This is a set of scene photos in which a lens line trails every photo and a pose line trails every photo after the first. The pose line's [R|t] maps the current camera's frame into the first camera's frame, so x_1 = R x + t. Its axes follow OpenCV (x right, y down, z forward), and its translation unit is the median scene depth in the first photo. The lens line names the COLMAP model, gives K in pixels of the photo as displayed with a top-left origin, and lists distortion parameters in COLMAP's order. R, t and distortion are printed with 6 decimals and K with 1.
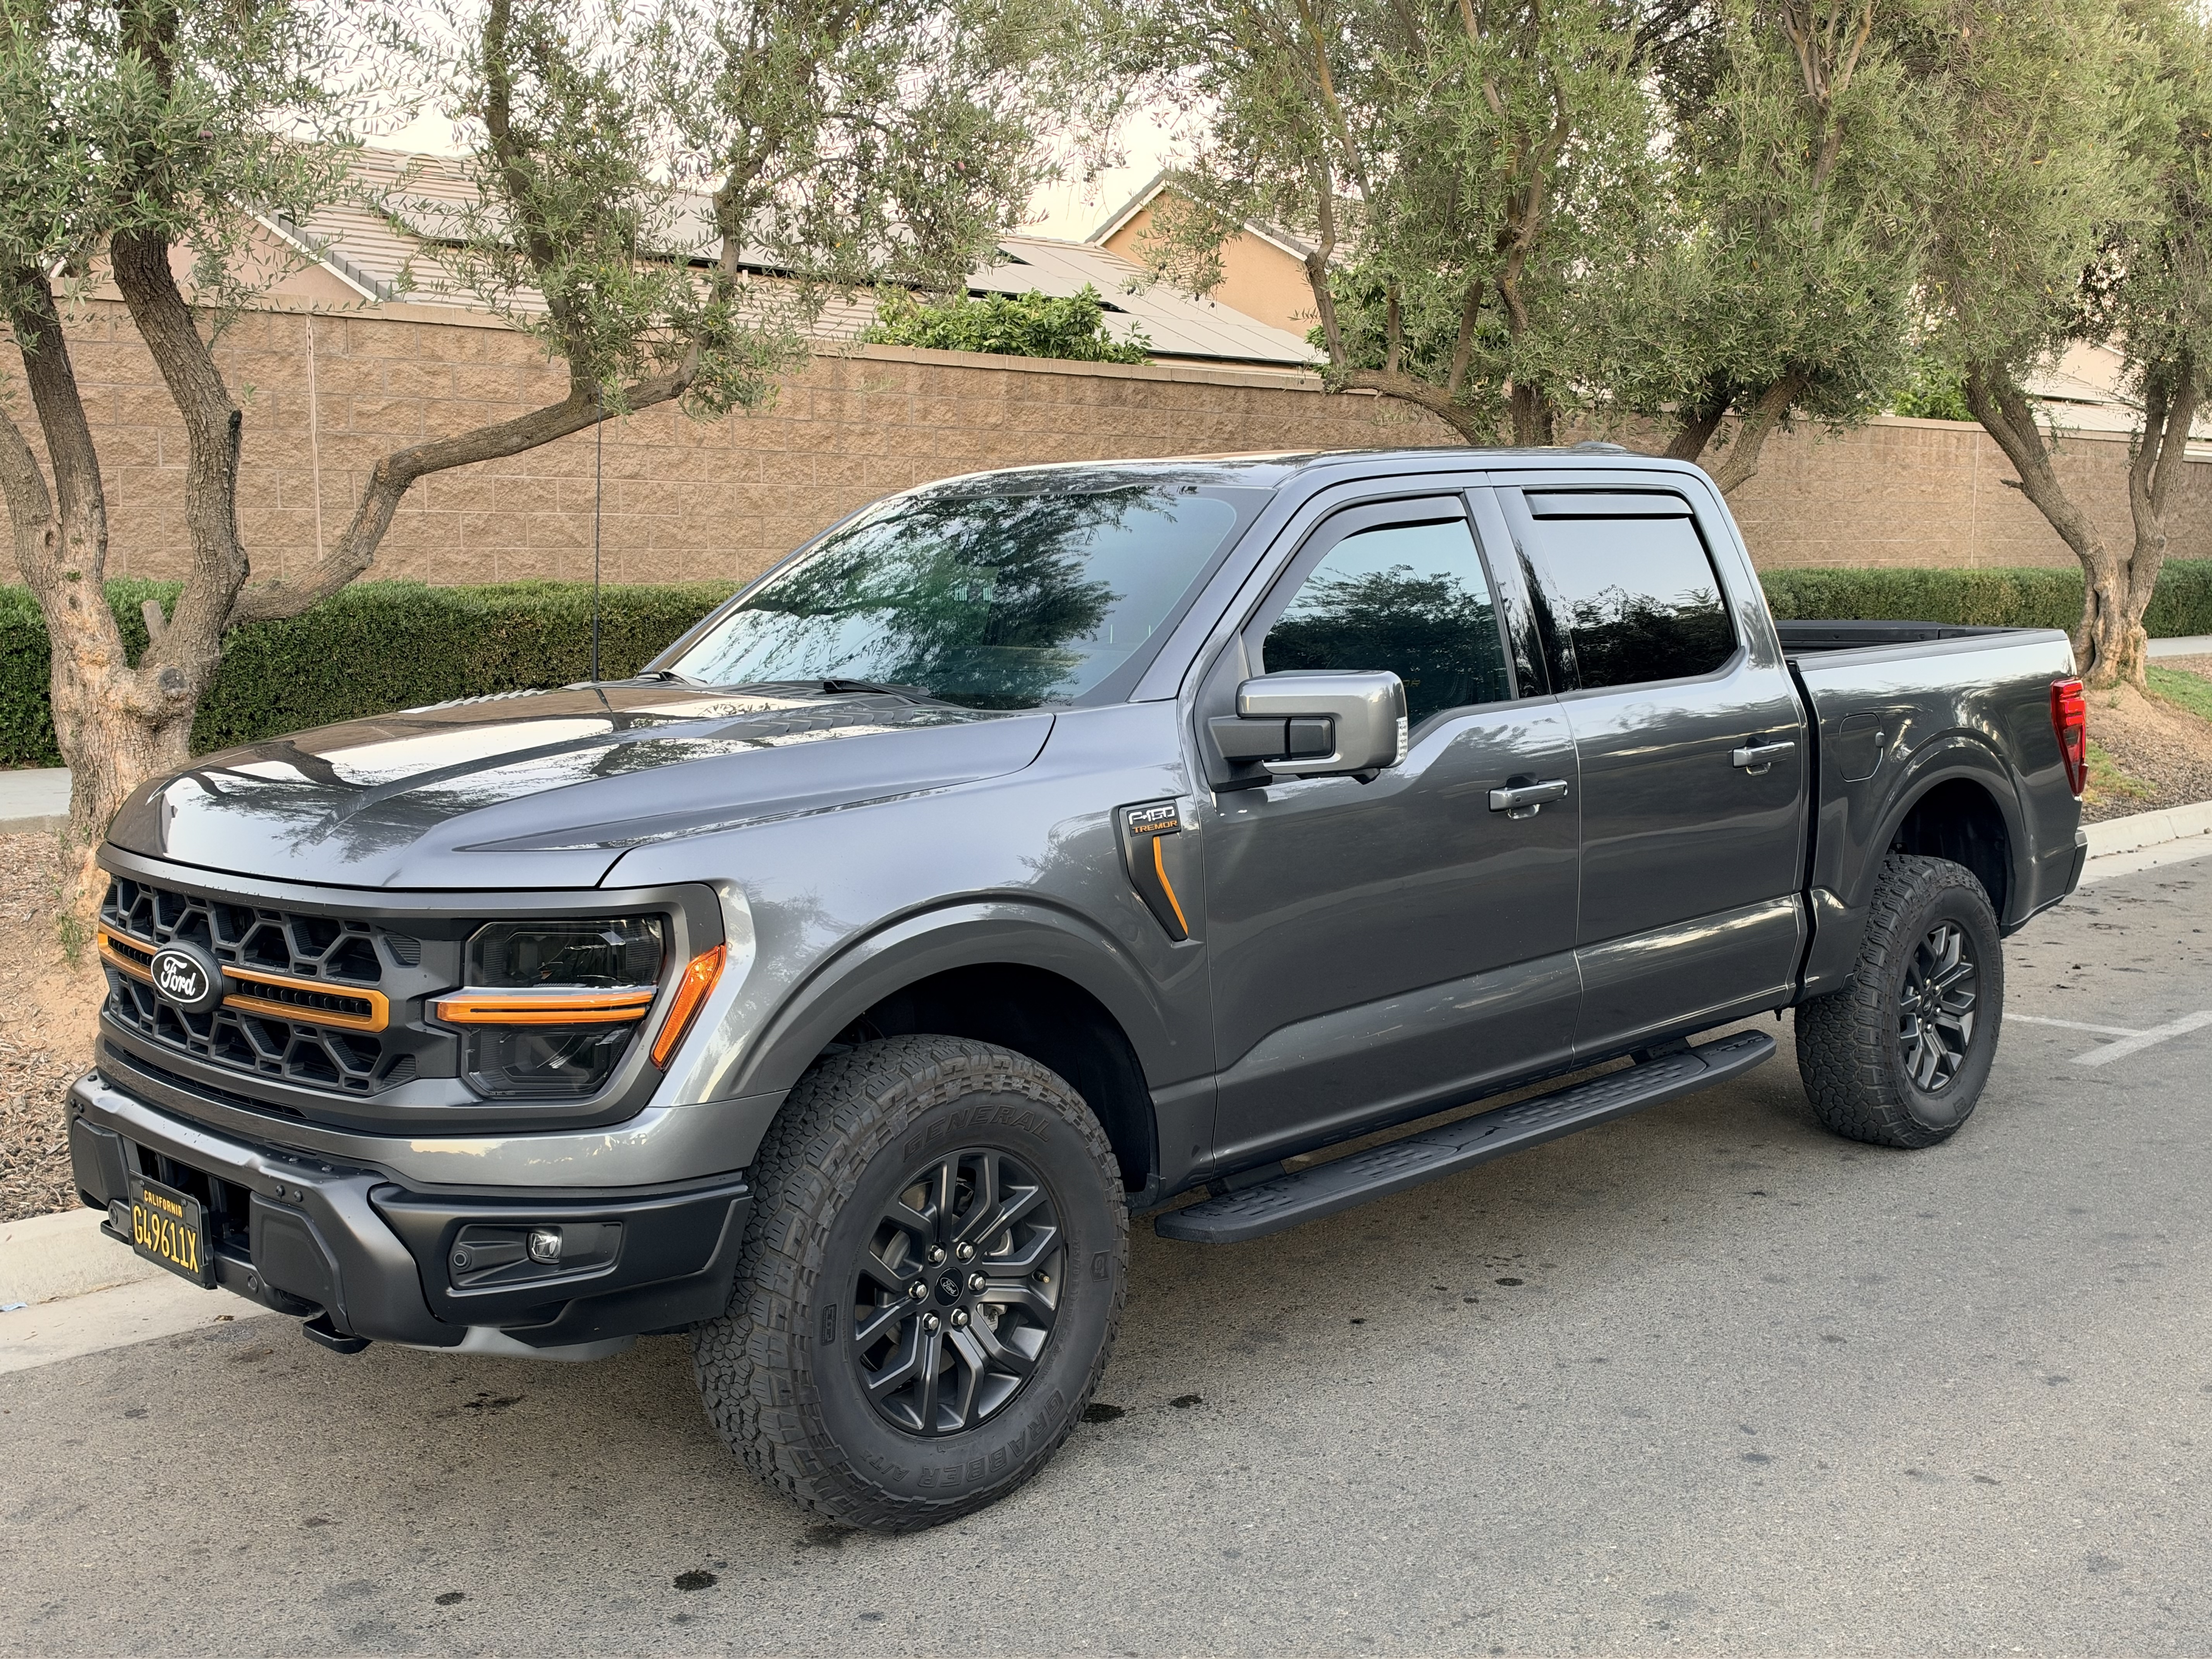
lens RADIAL K [[2216.3, 0, 1092.8], [0, 2216.3, 879.4], [0, 0, 1]] dist [0.180487, -0.493807]
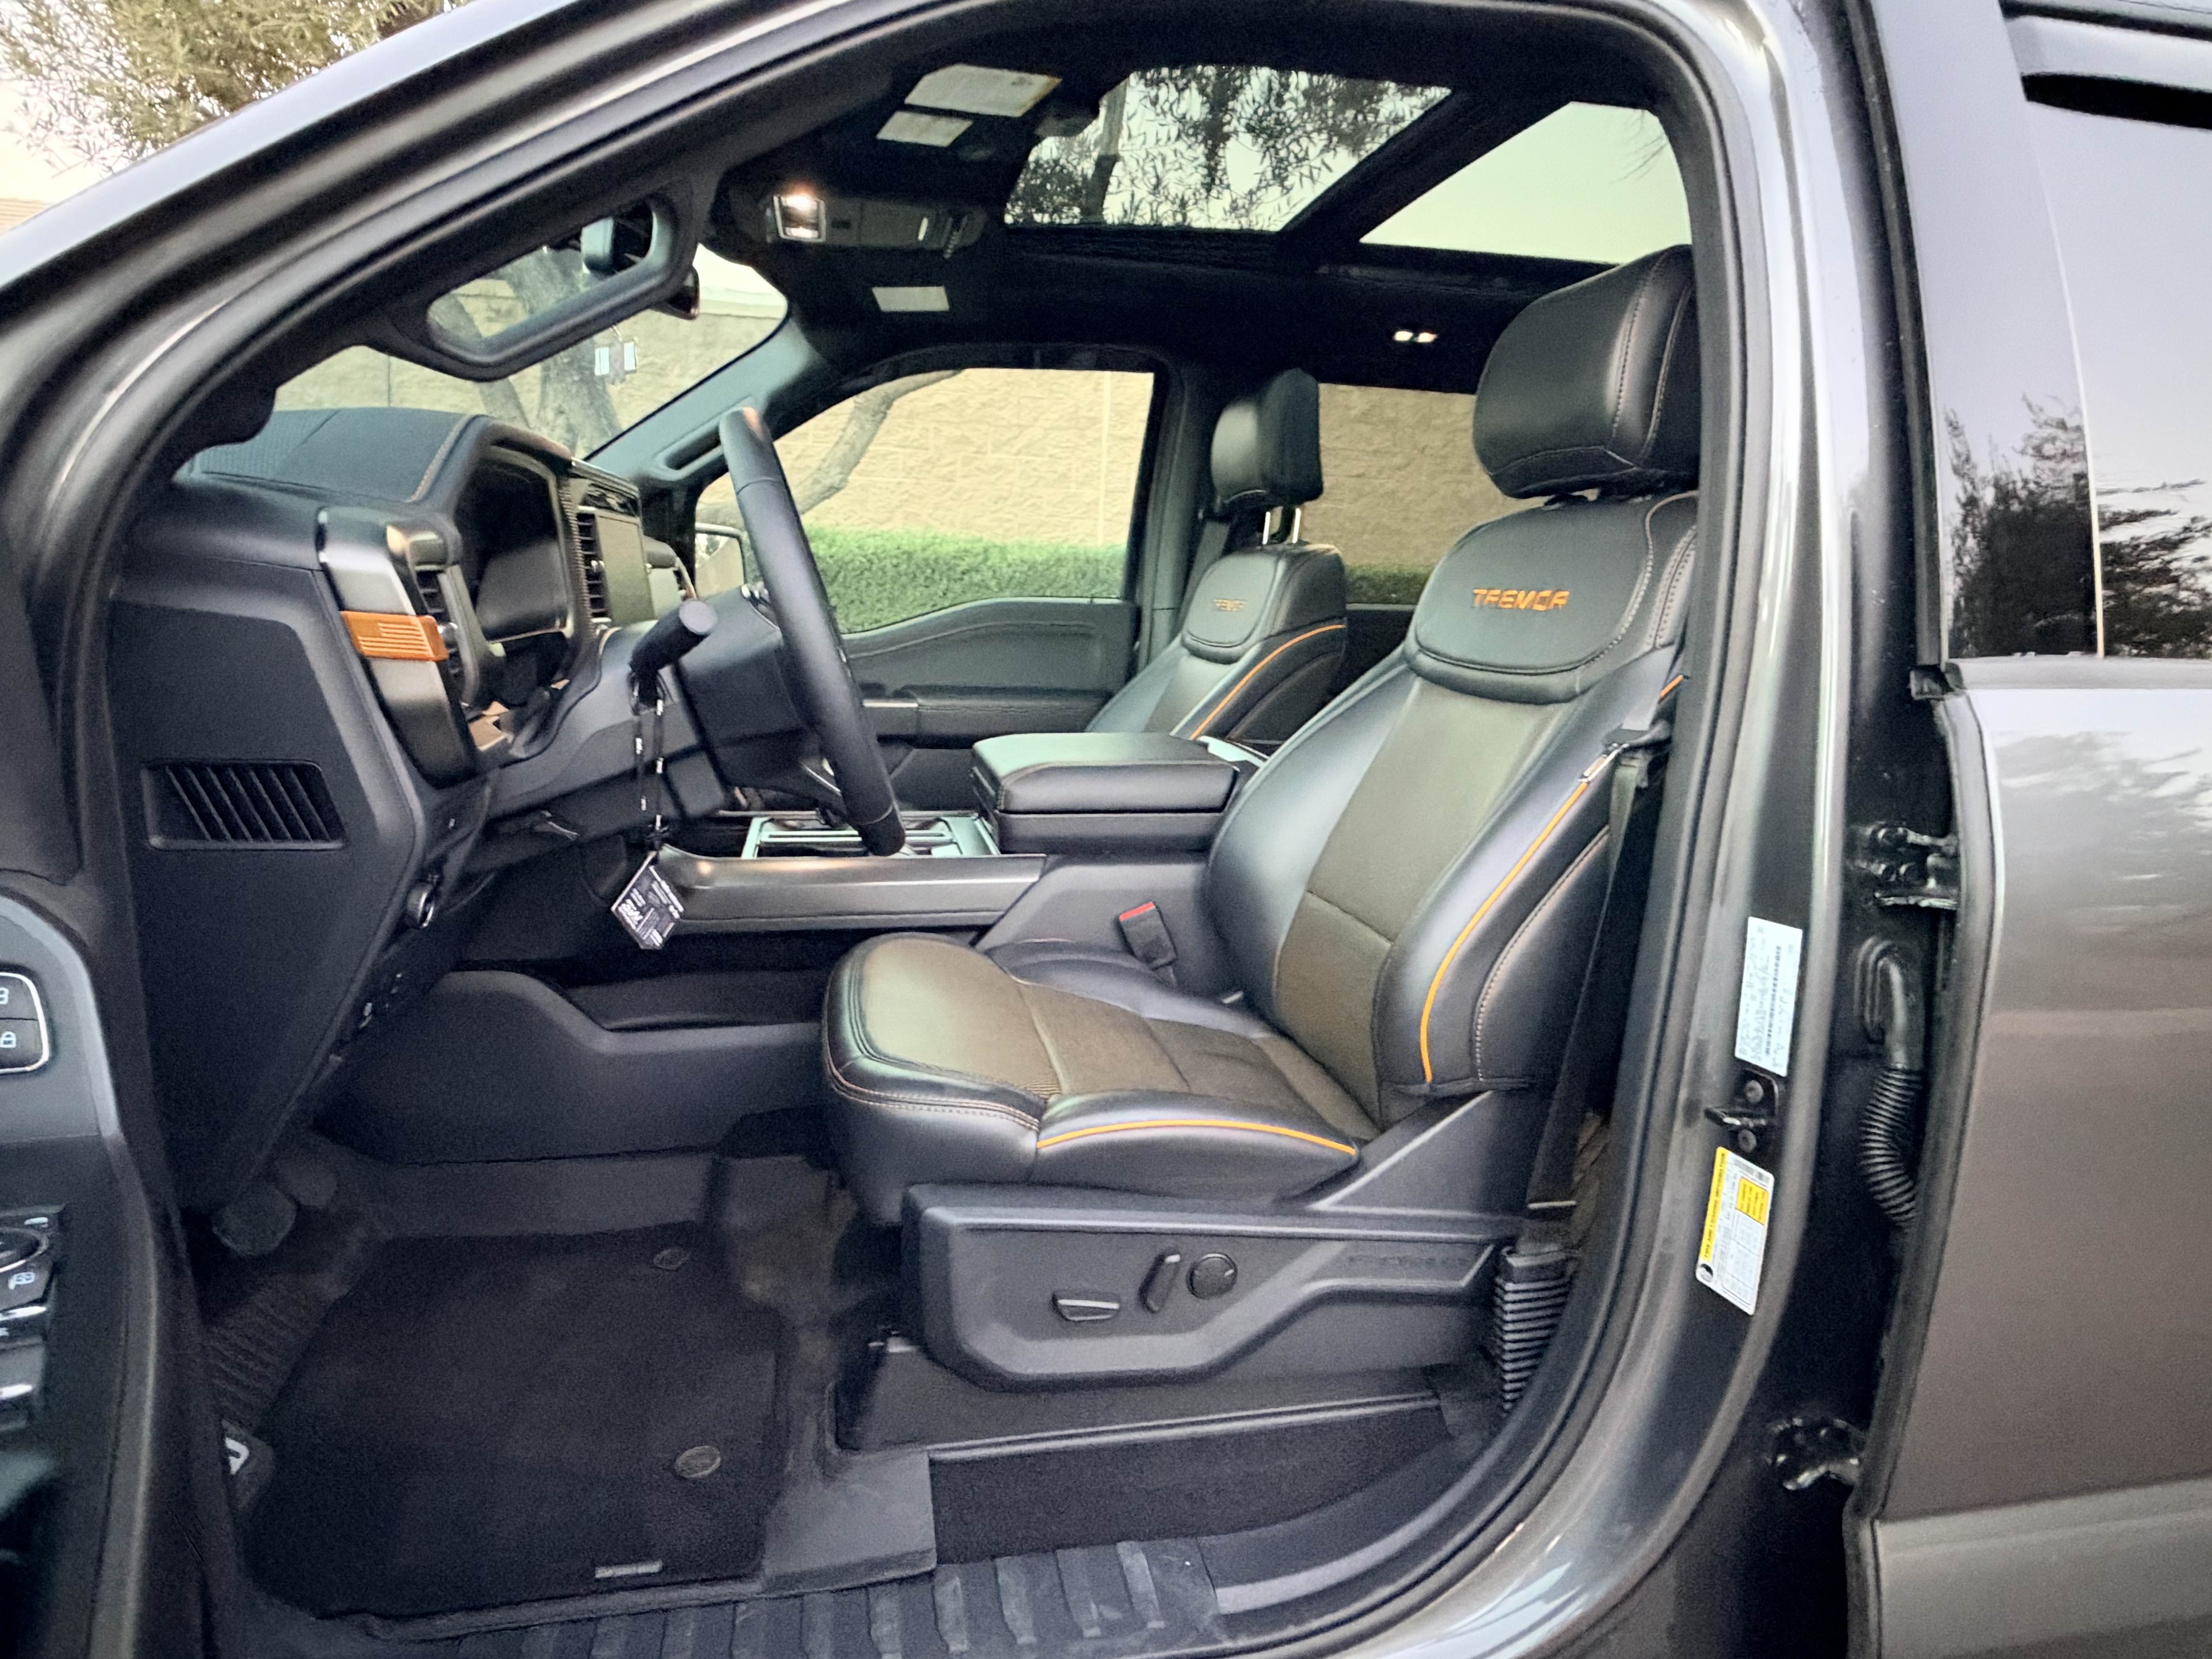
lens RADIAL K [[1299.3, 0, 1093.3], [0, 1299.3, 833.3], [0, 0, 1]] dist [-0.001566, 0.000098]
pose [[0.839177, 0.152154, -0.522140, 0.085481], [-0.128618, 0.988356, 0.081298, -0.025692], [0.528430, -0.001067, 0.848976, 0.337808]]
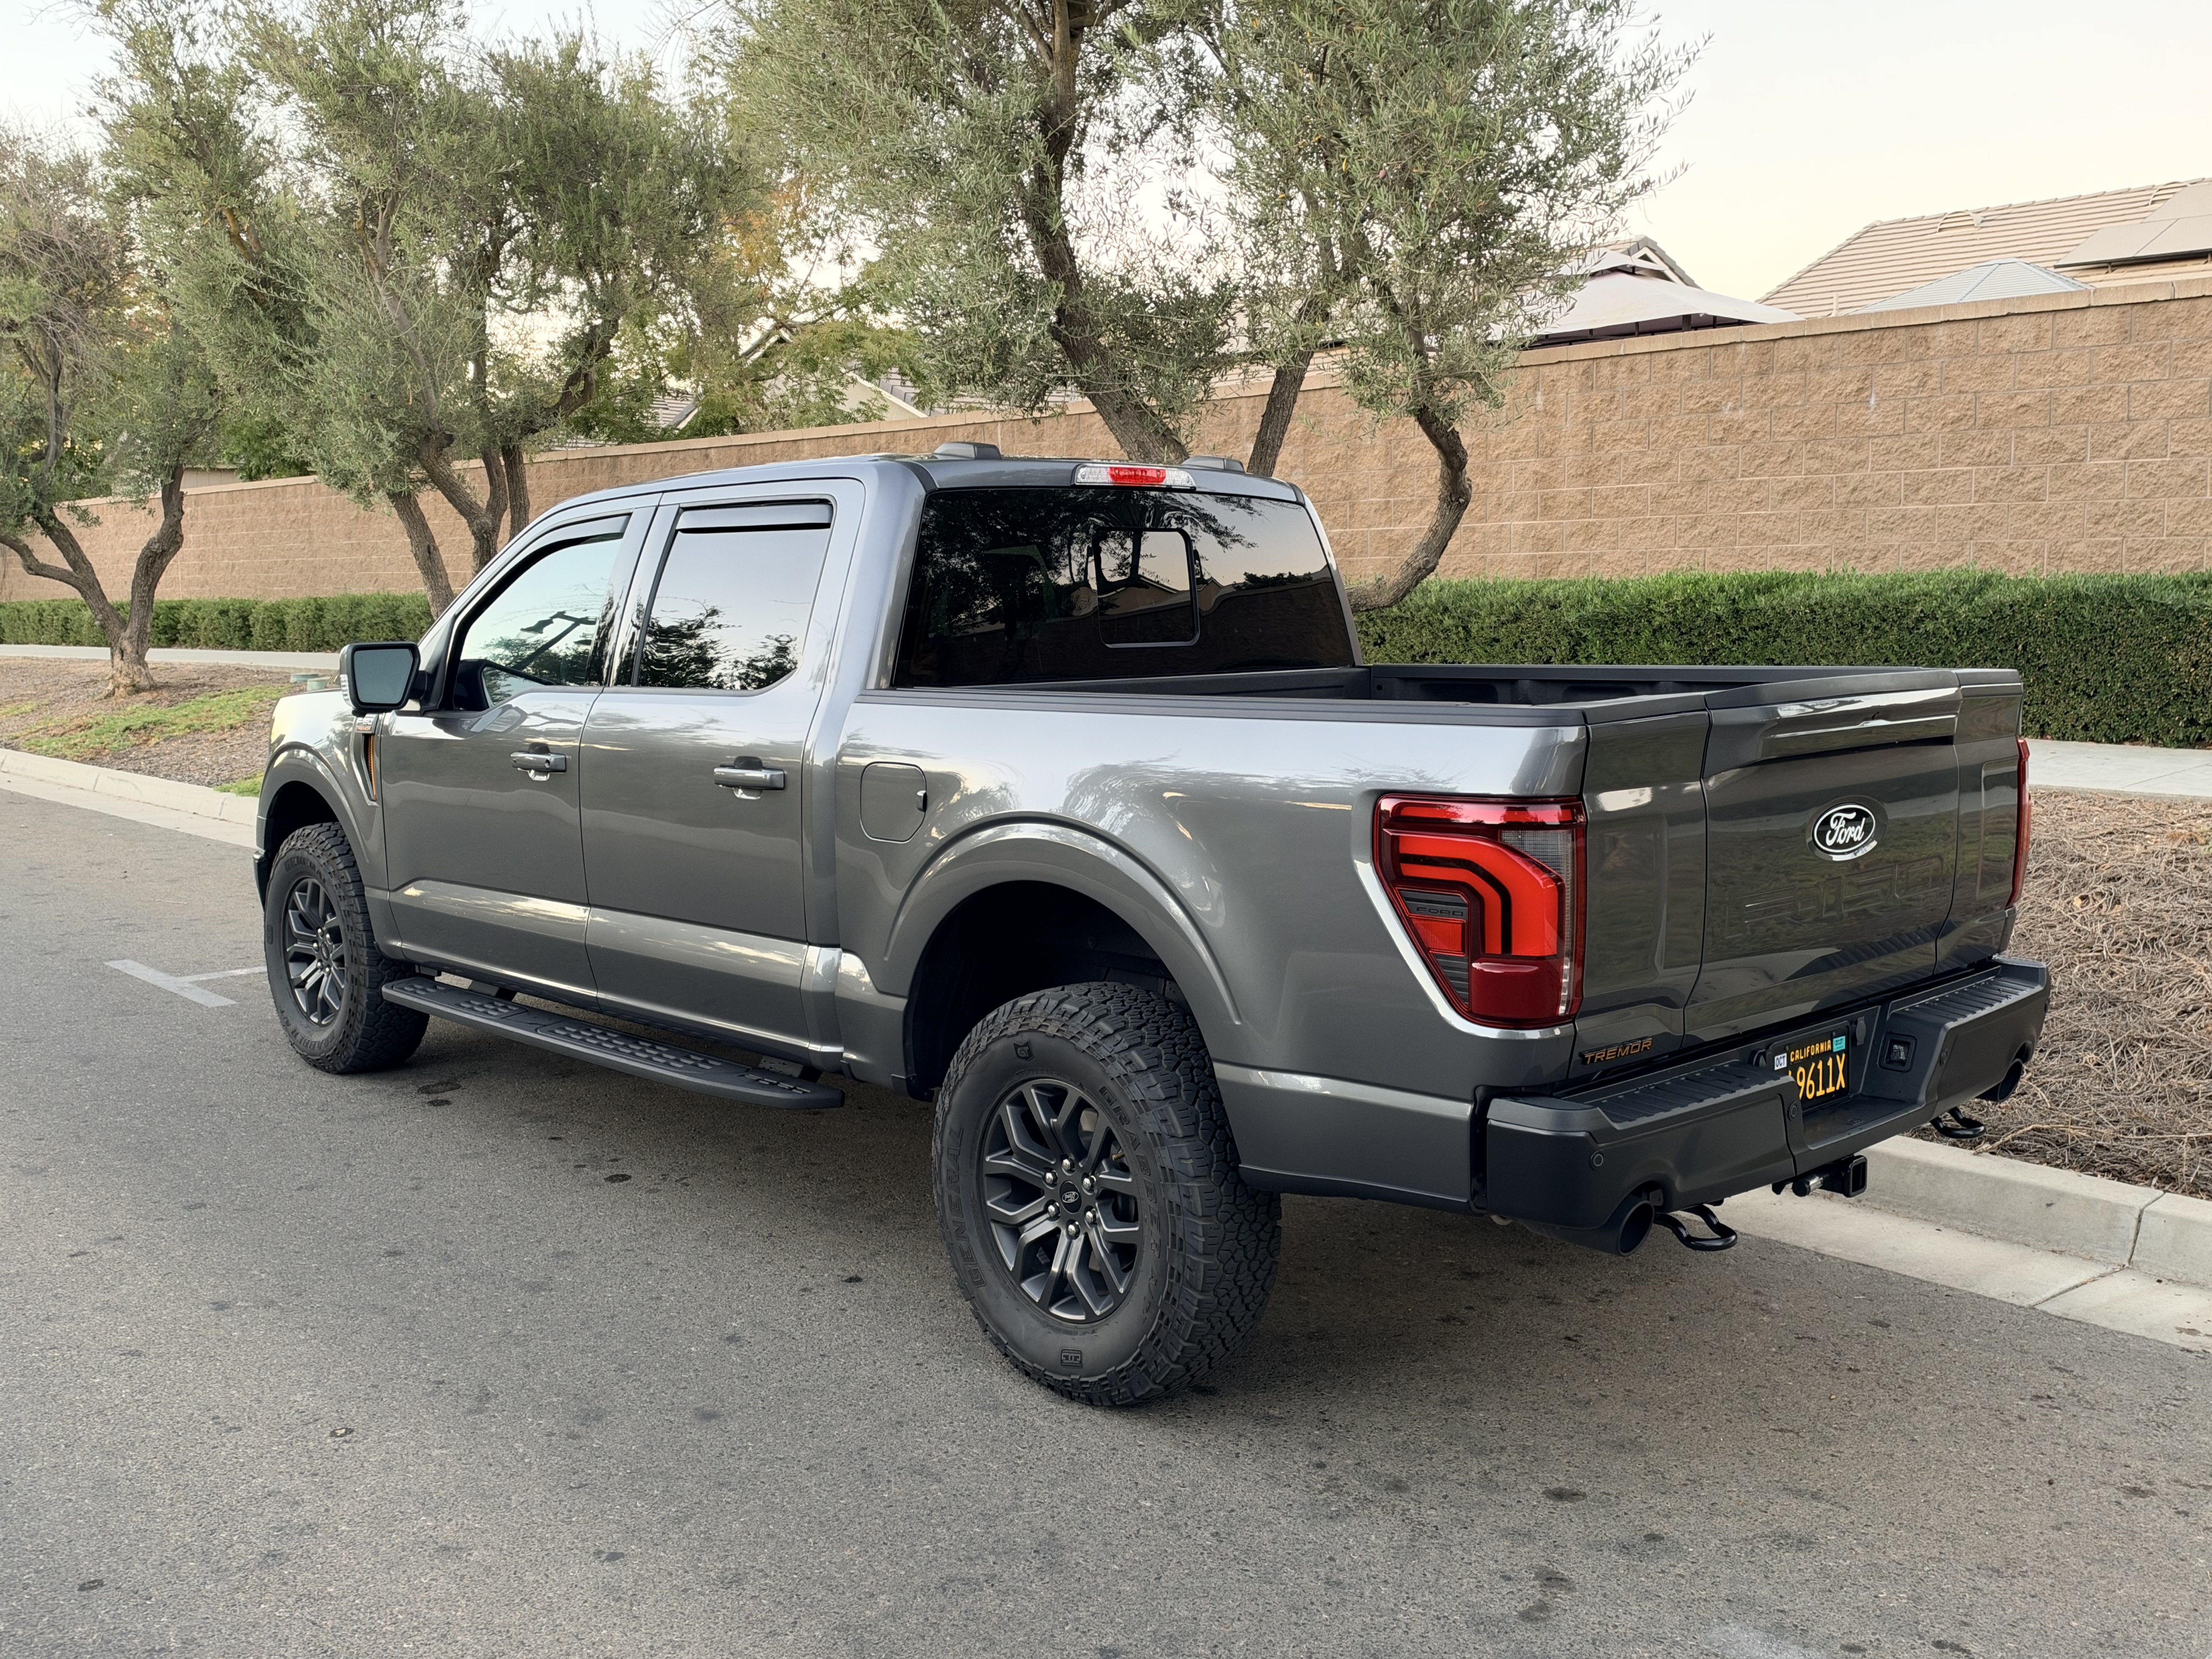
lens RADIAL K [[1994.7, 0, 1096.0], [0, 1994.7, 840.1], [0, 0, 1]] dist [0.168188, -0.386096]
pose [[-0.021320, 0.139593, -0.989979, 0.528962], [-0.130190, 0.981385, 0.141185, -0.078737], [0.991260, 0.131896, -0.002749, 0.534104]]
